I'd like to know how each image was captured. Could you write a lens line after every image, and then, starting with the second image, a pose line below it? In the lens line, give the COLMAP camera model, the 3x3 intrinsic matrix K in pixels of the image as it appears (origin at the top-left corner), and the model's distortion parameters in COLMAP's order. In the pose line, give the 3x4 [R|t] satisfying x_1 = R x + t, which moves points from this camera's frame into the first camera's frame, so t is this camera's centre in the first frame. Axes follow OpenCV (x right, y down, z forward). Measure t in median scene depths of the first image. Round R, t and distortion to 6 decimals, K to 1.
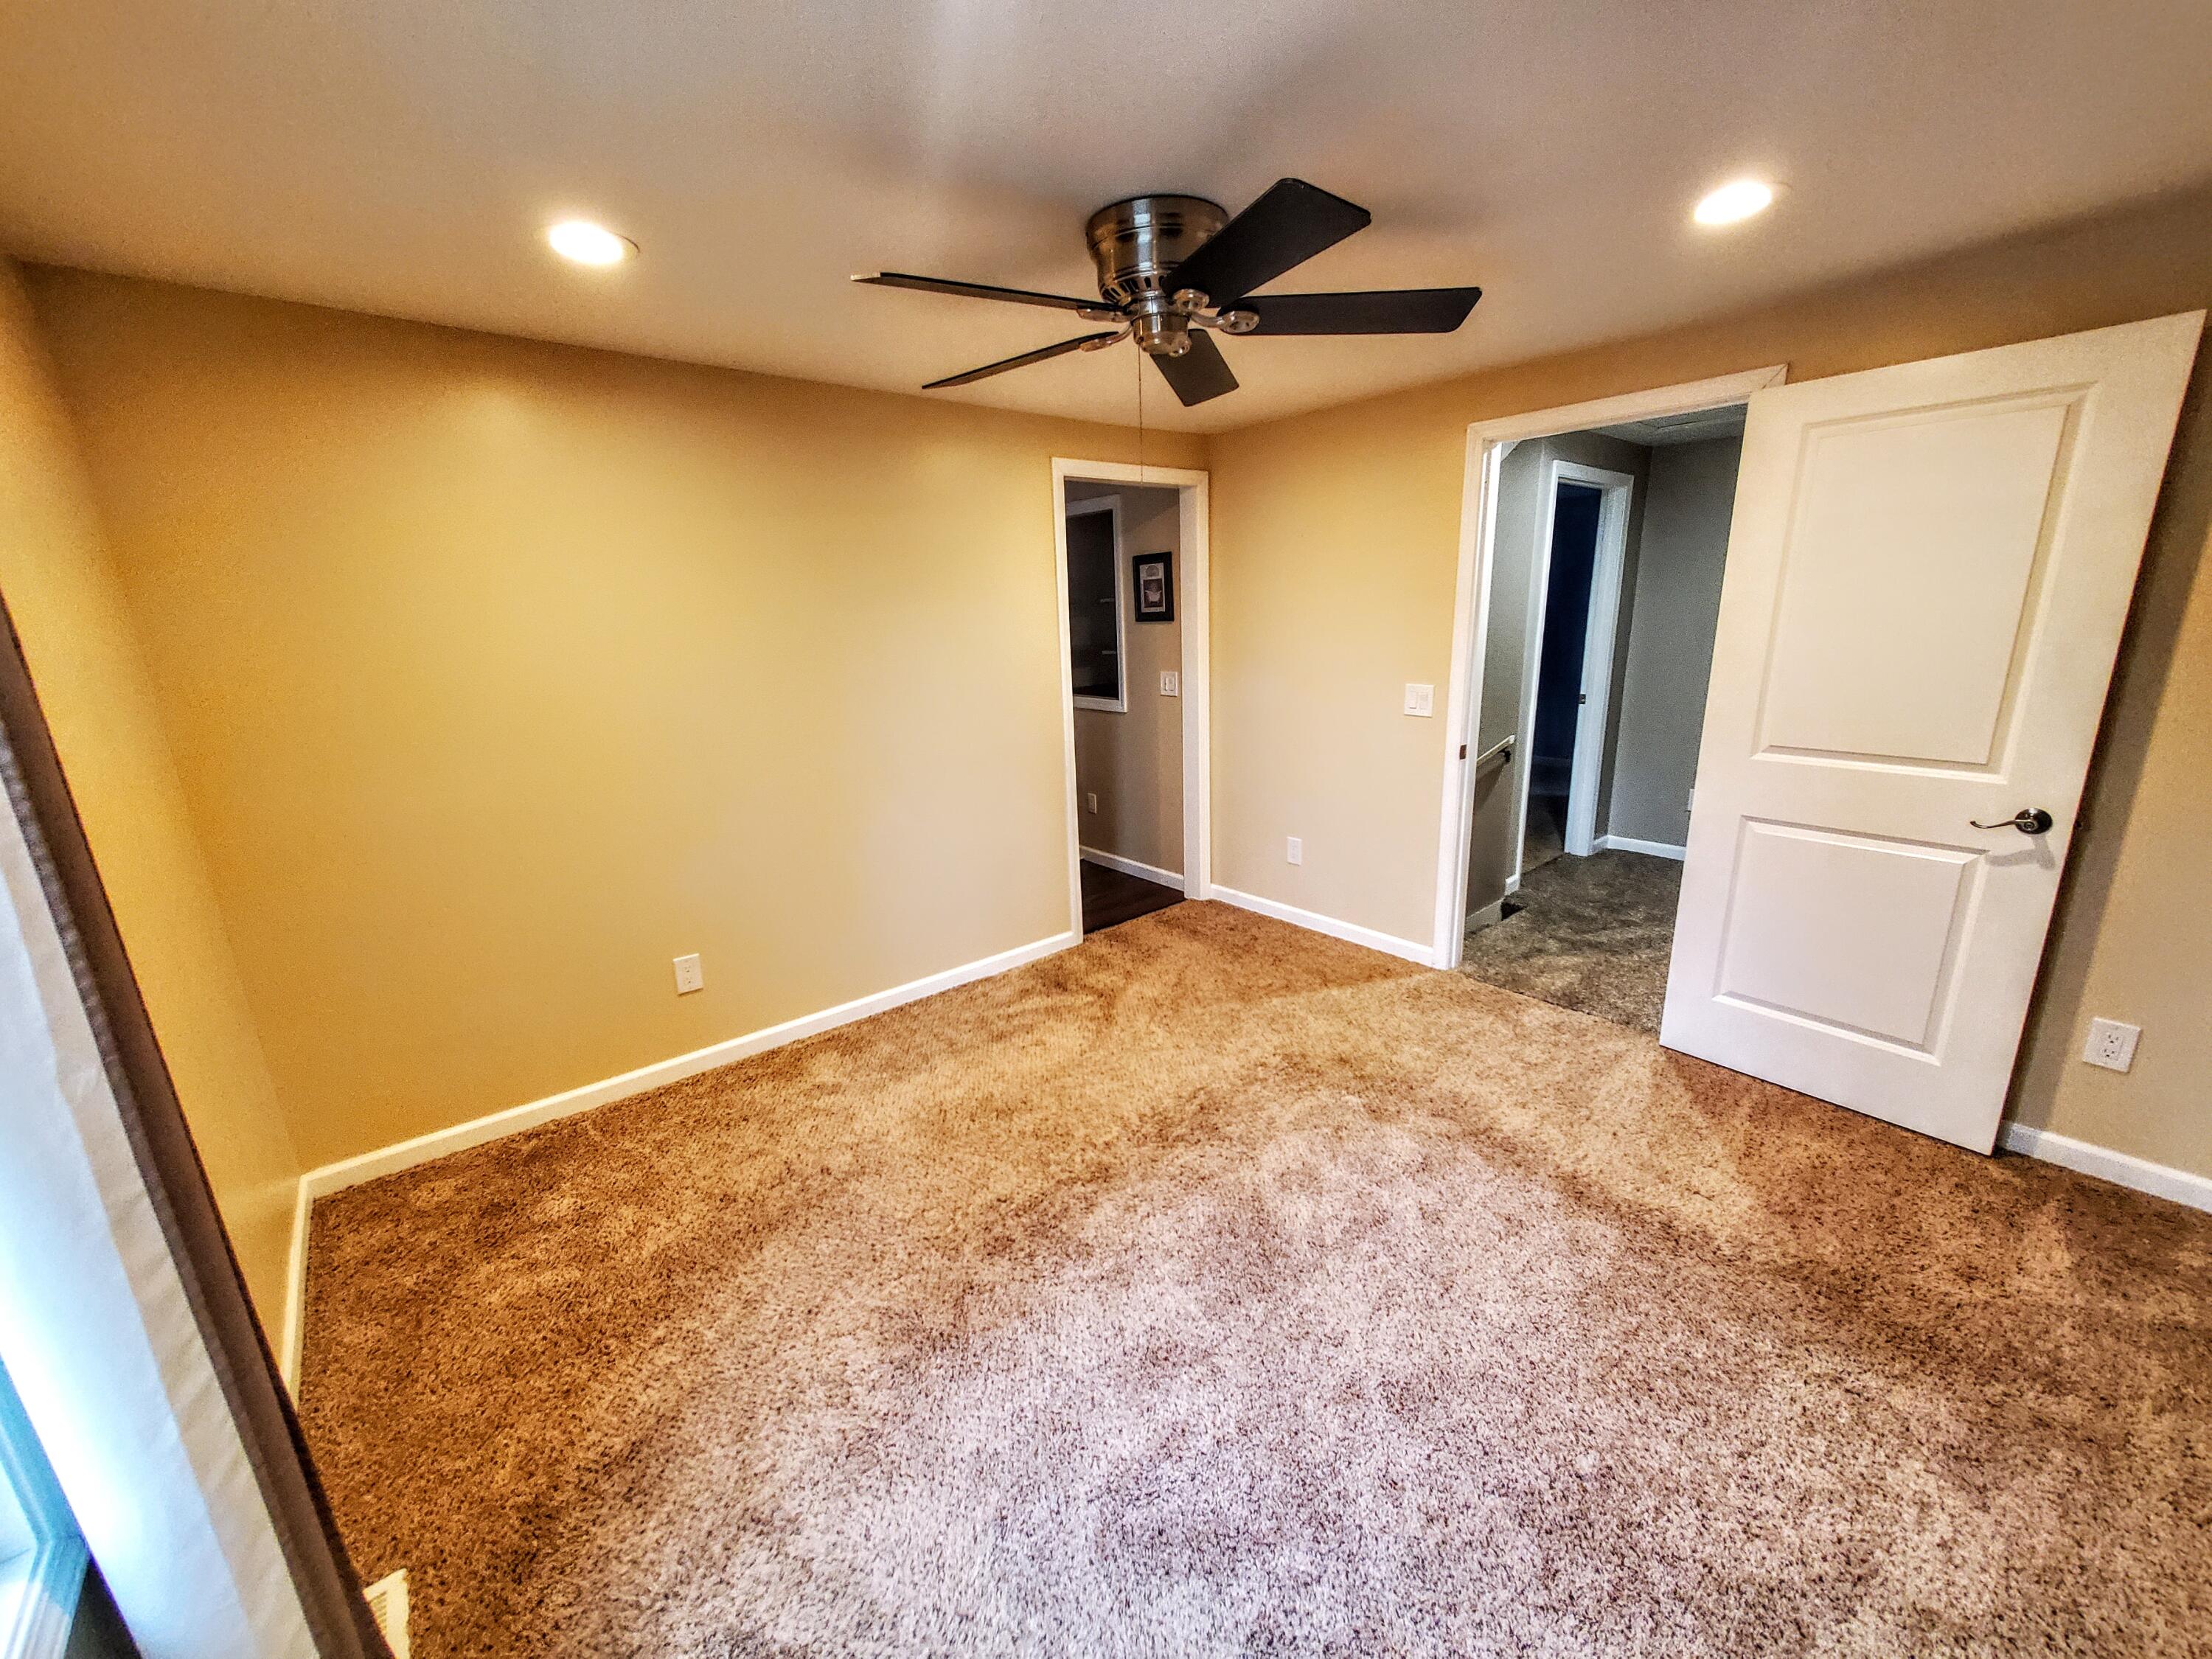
lens RADIAL K [[865.7, 0, 1113.0], [0, 865.7, 836.6], [0, 0, 1]] dist [0.001826, 0.000098]
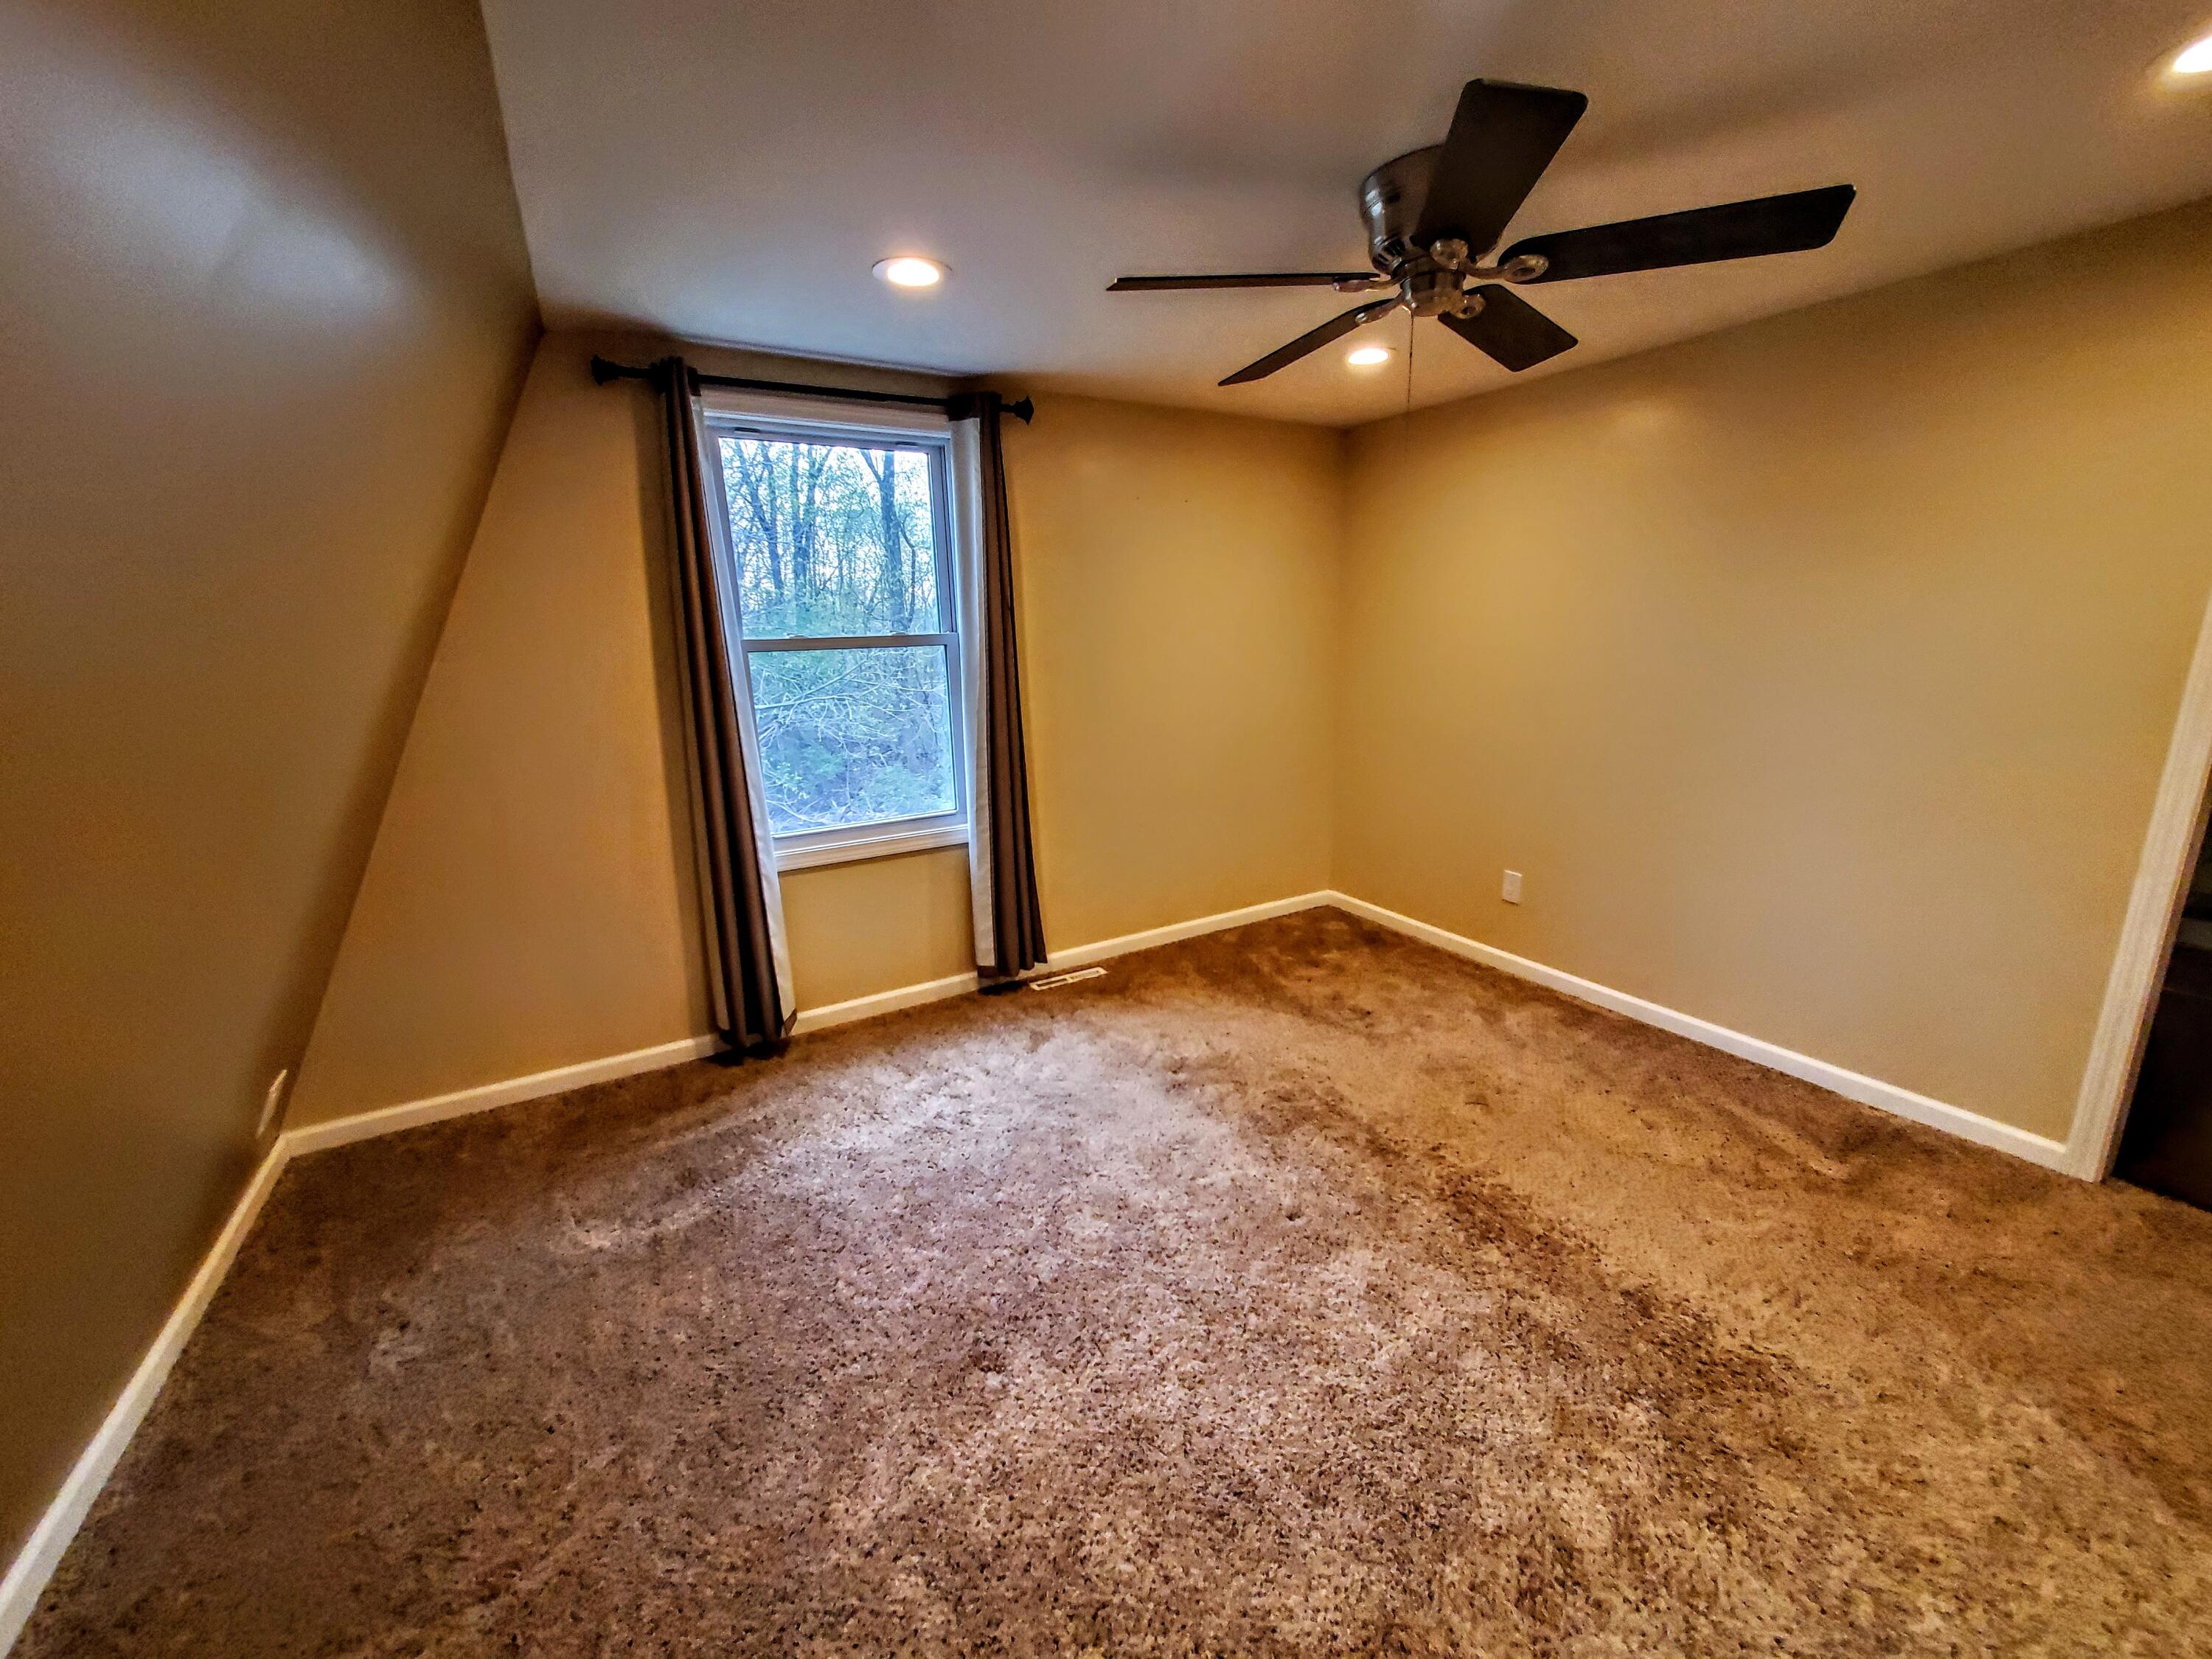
lens RADIAL K [[865.7, 0, 1094.3], [0, 865.7, 832.4], [0, 0, 1]] dist [0.001826, 0.000098]
pose [[-0.185107, 0.269973, -0.944908, 0.766529], [-0.215321, 0.927018, 0.307043, -0.162452], [0.958839, 0.260294, -0.113466, 0.585210]]
